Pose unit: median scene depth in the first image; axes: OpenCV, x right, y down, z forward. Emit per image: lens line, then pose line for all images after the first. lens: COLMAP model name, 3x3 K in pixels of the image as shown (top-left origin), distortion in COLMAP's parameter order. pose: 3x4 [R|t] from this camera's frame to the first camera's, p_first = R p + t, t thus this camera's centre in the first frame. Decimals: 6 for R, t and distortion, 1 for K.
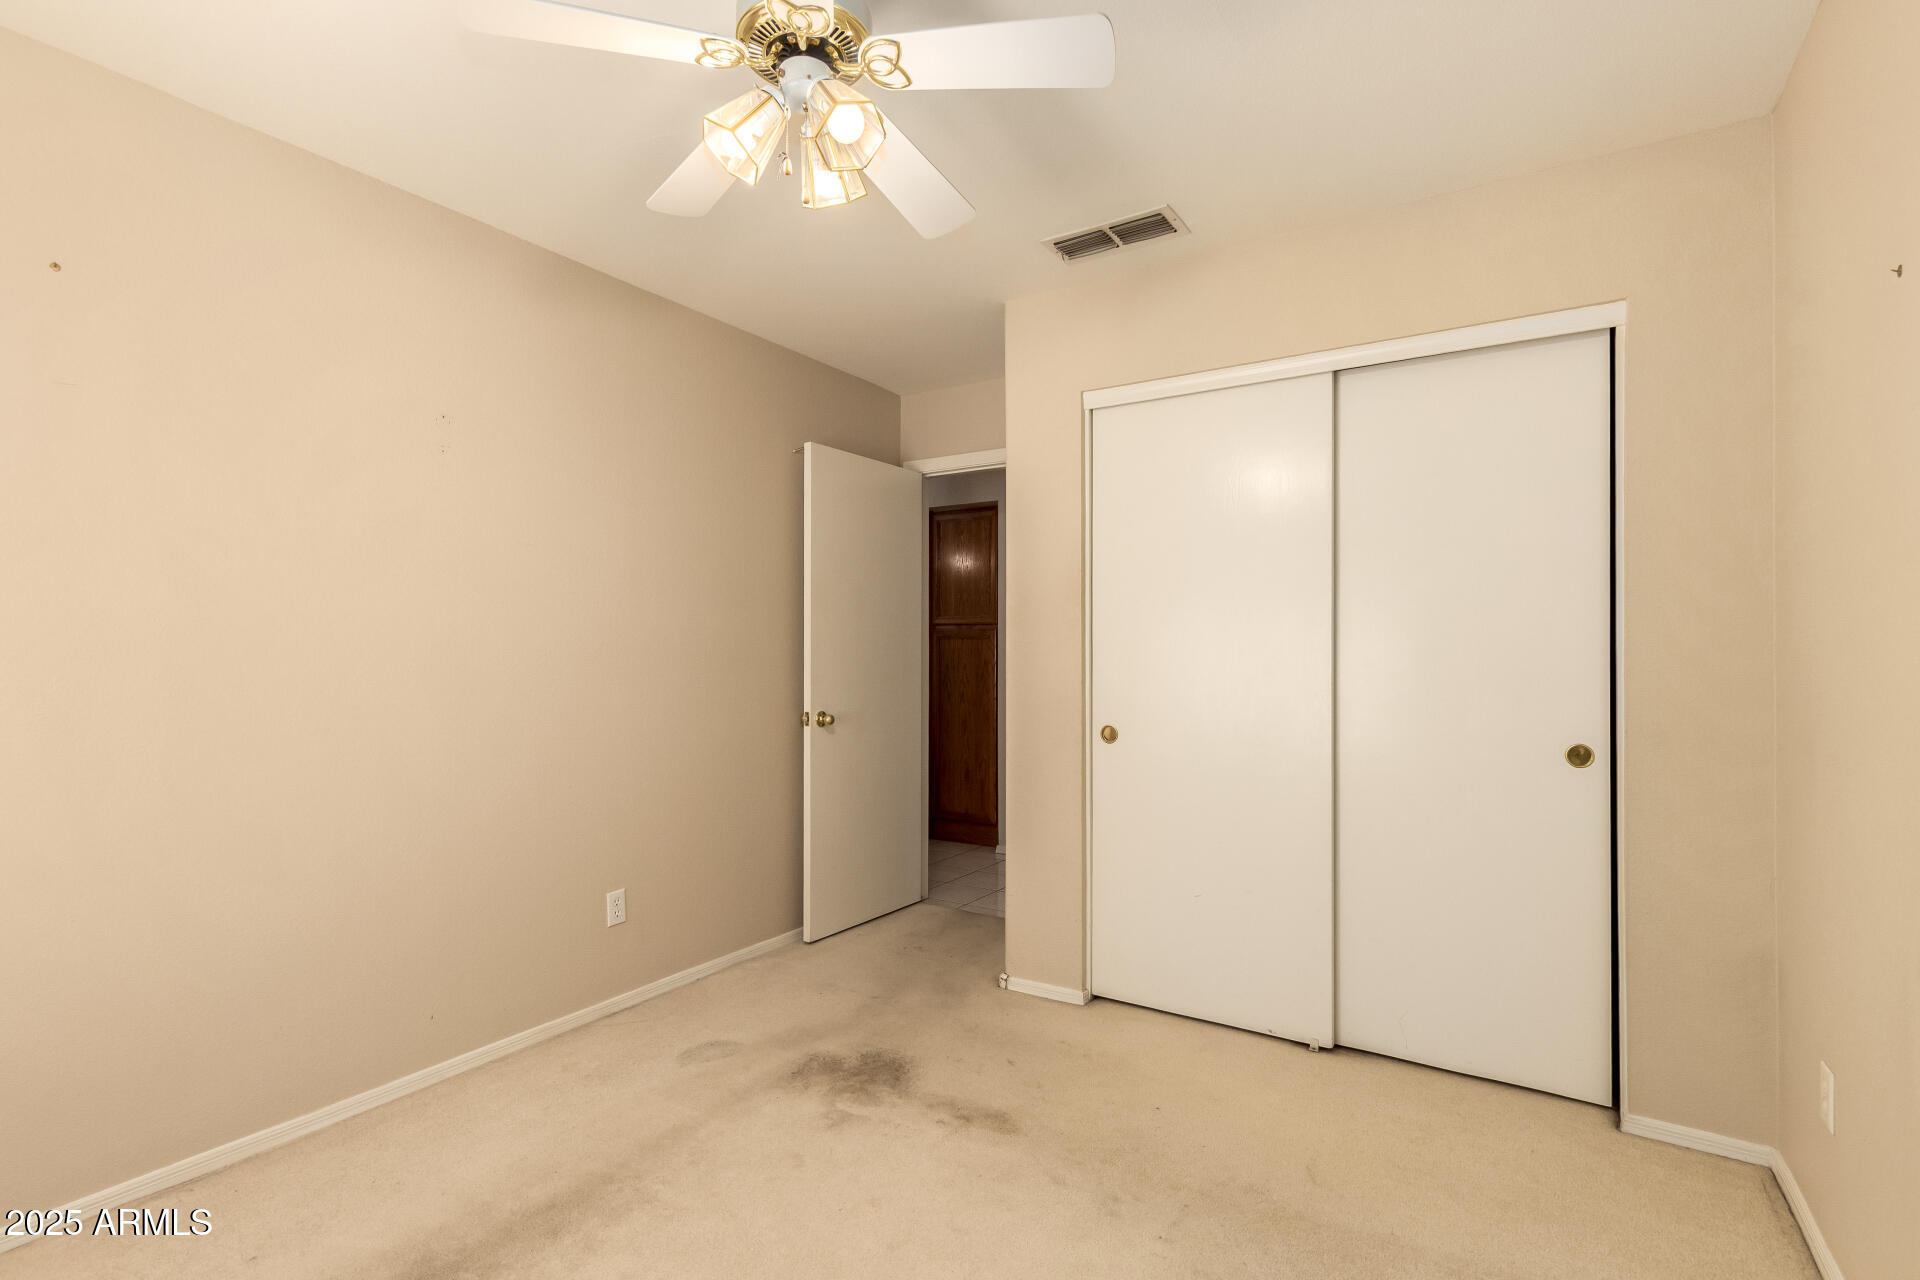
lens RADIAL K [[881.8, 0, 967.3], [0, 881.8, 650.7], [0, 0, 1]] dist [0.009412, -0.000598]
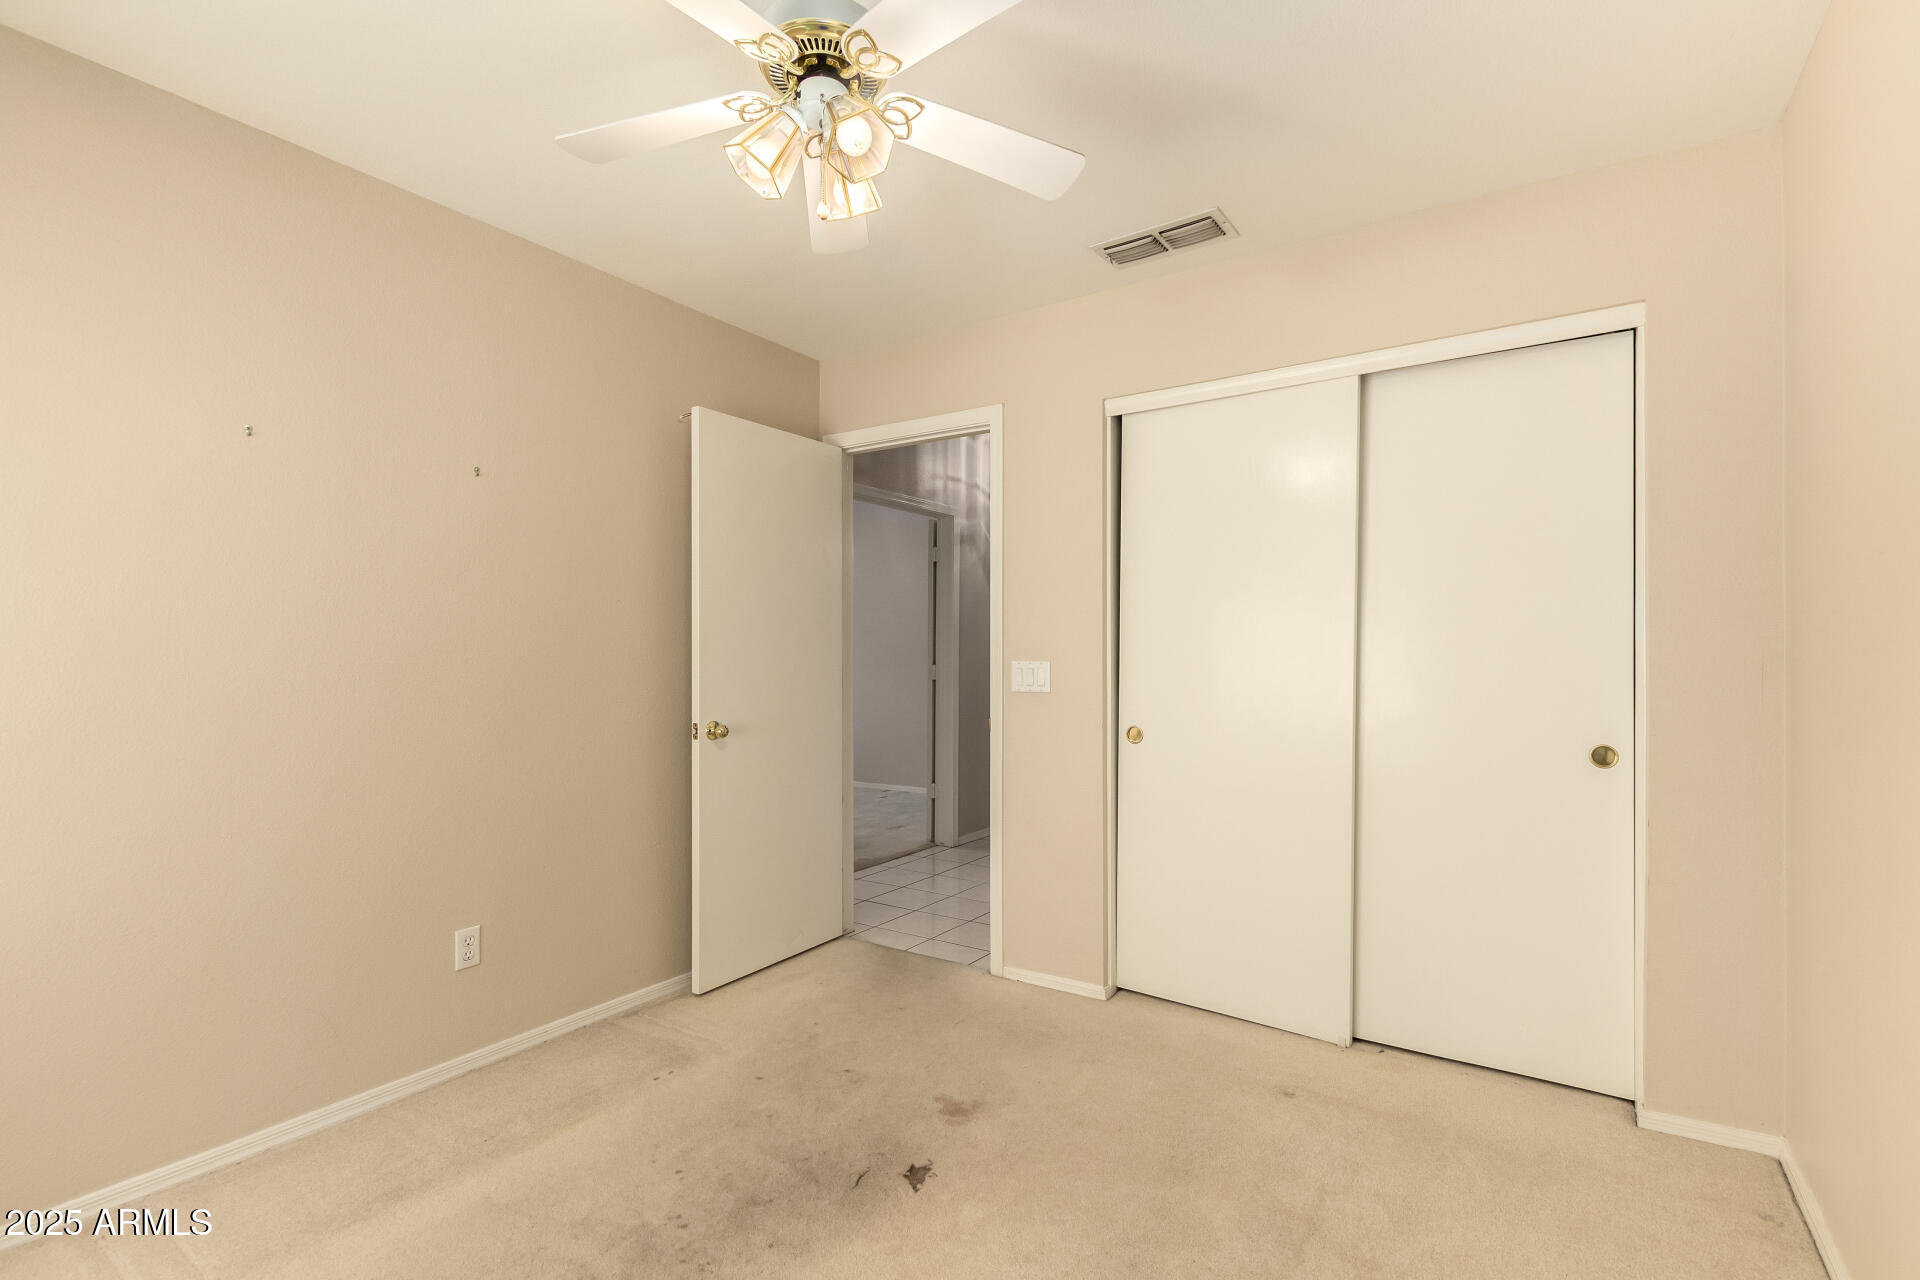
lens RADIAL K [[881.8, 0, 964.8], [0, 881.8, 650.7], [0, 0, 1]] dist [0.009412, -0.000598]
pose [[0.999892, 0.005842, -0.013492, 0.090839], [-0.005909, 0.999971, -0.004906, 0.002999], [0.013463, 0.004985, 0.999897, 0.141649]]
